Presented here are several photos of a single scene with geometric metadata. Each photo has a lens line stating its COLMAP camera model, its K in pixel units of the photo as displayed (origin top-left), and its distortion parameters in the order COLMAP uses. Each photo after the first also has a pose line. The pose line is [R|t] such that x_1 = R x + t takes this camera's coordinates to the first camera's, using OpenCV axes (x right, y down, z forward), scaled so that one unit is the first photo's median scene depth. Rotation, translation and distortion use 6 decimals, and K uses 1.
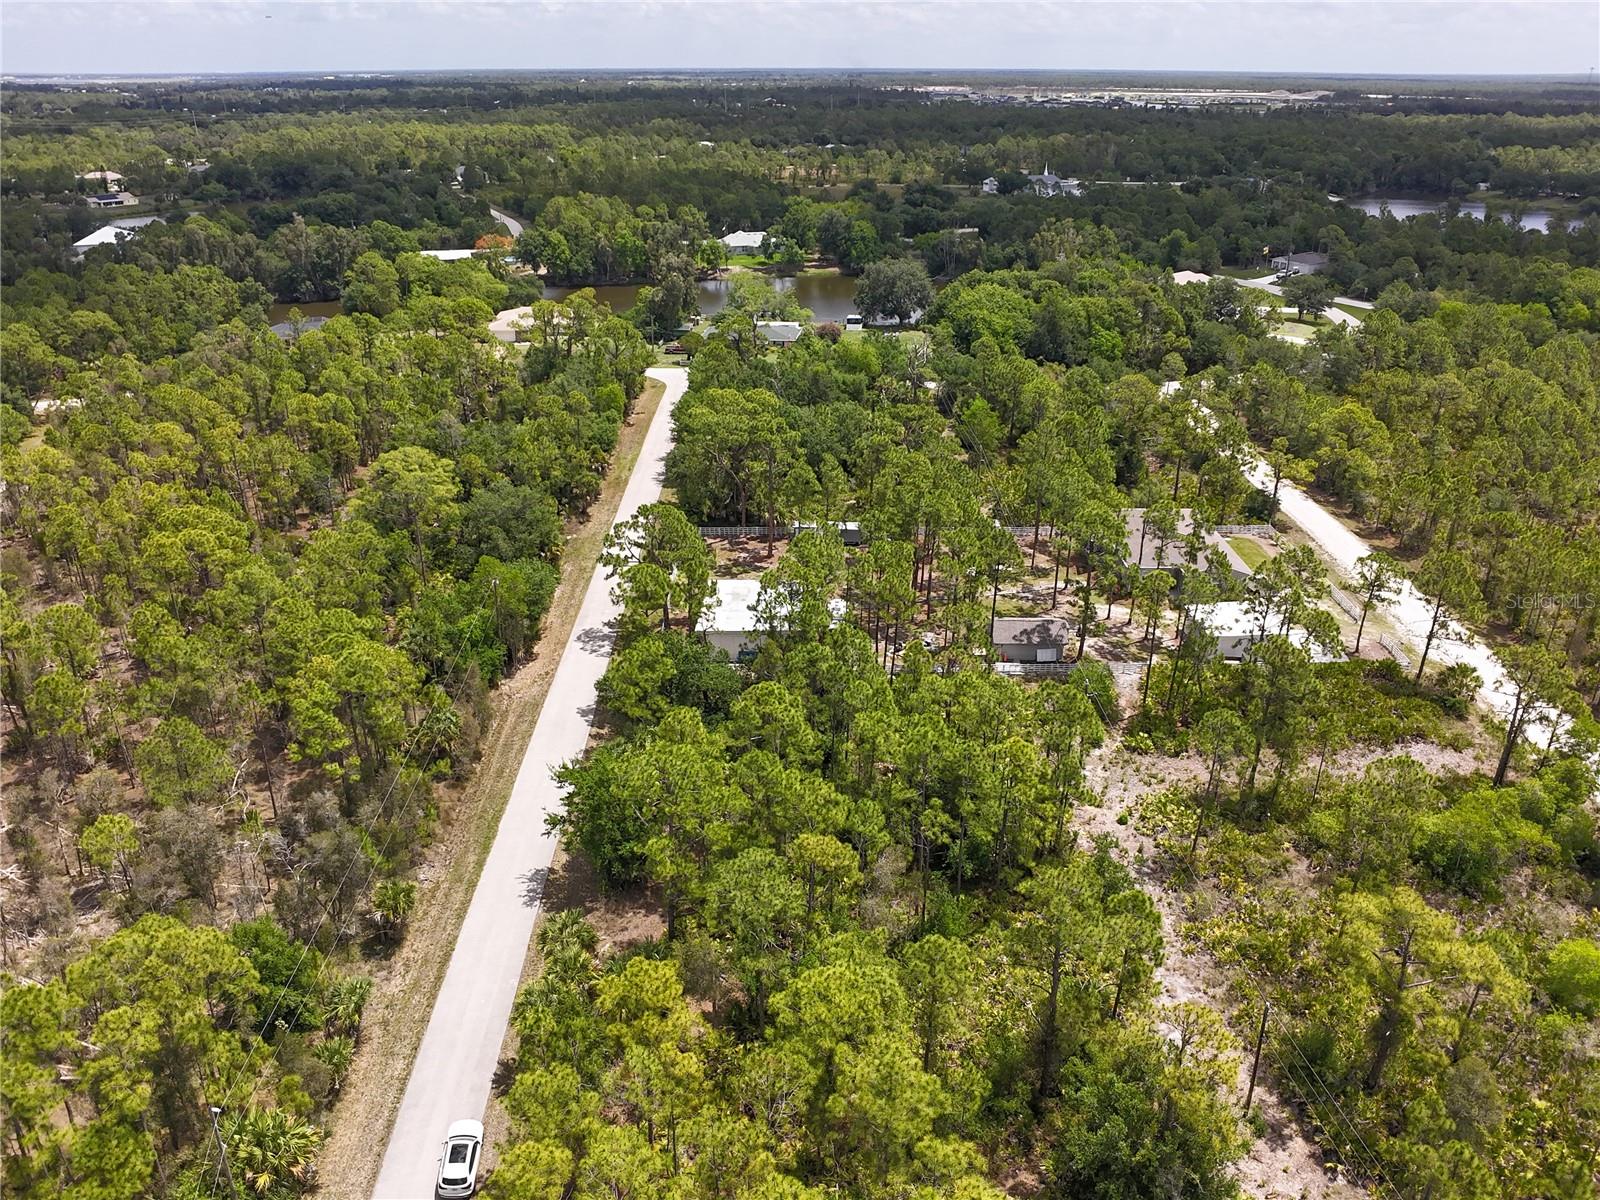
lens RADIAL K [[1175.6, 0, 805.7], [0, 1175.6, 604.4], [0, 0, 1]] dist [-0.036006, 0.005191]
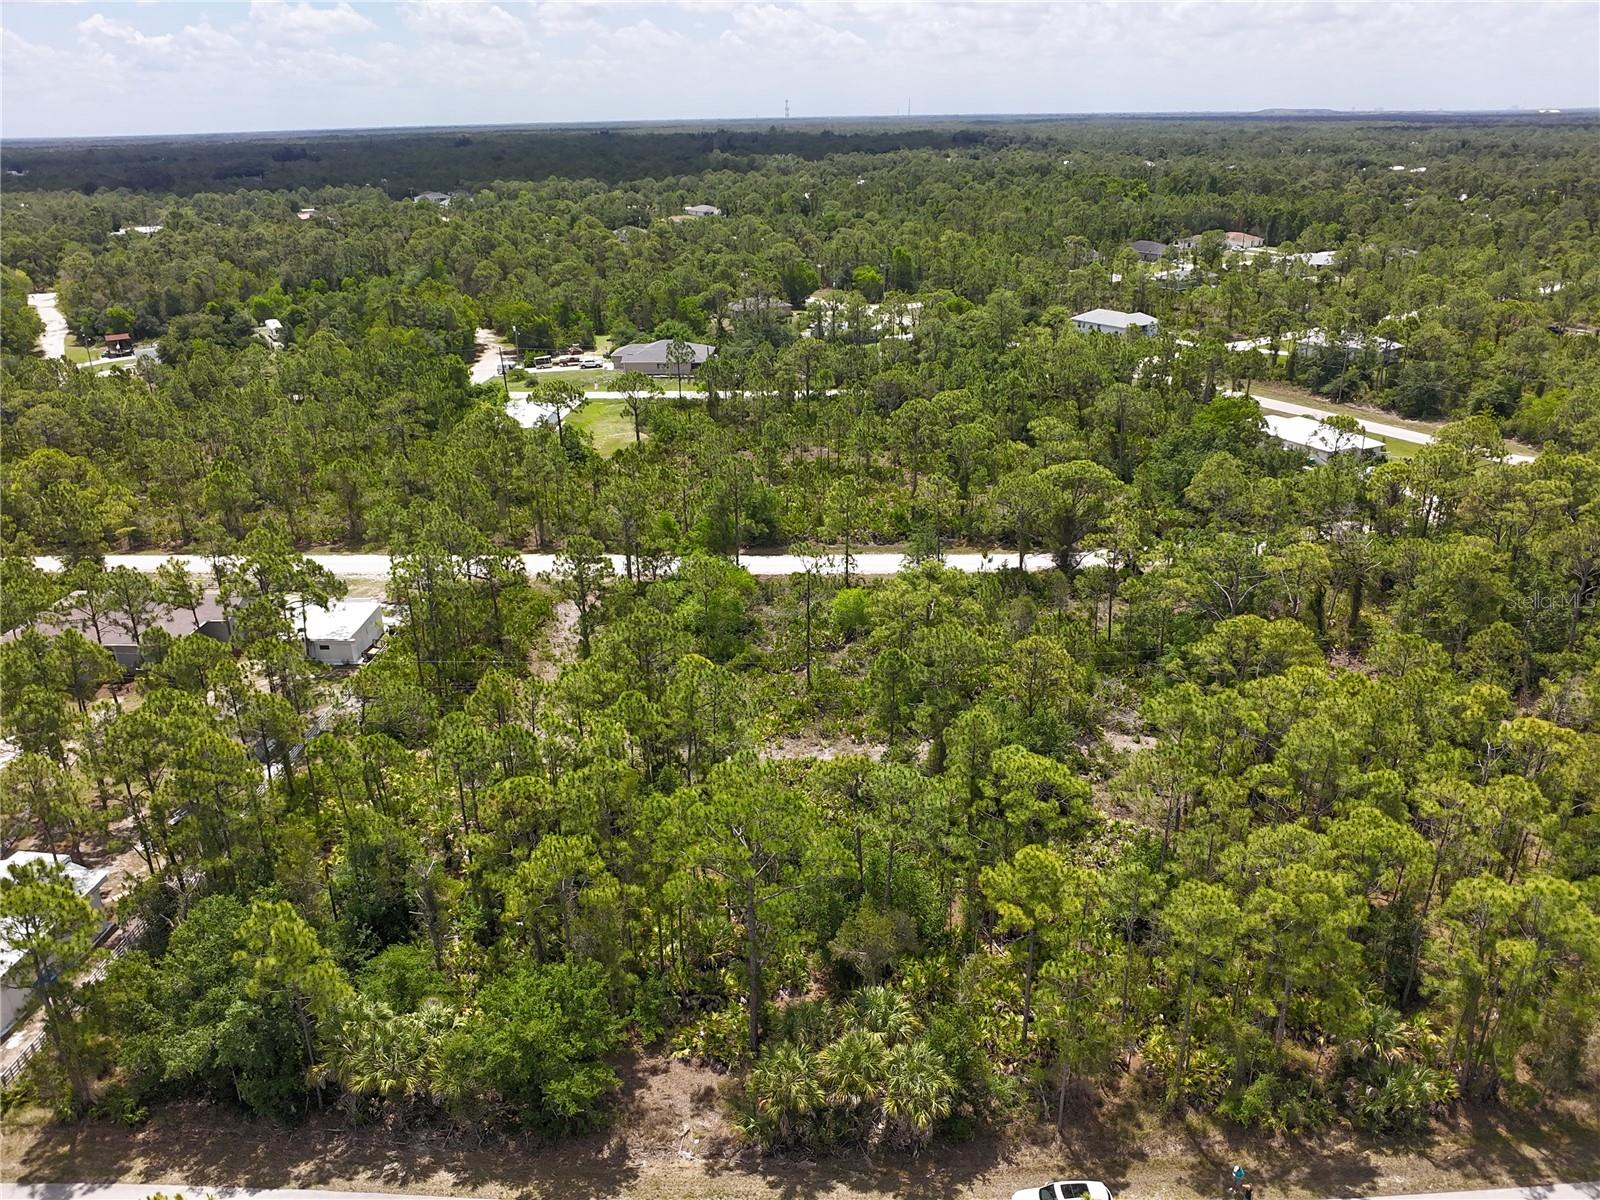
lens RADIAL K [[1175.6, 0, 798.1], [0, 1175.6, 607.6], [0, 0, 1]] dist [-0.036006, 0.005191]
pose [[0.061685, -0.387747, 0.919699, -0.675449], [0.435445, 0.839591, 0.324768, -0.193897], [-0.898099, 0.380445, 0.220633, 0.589912]]
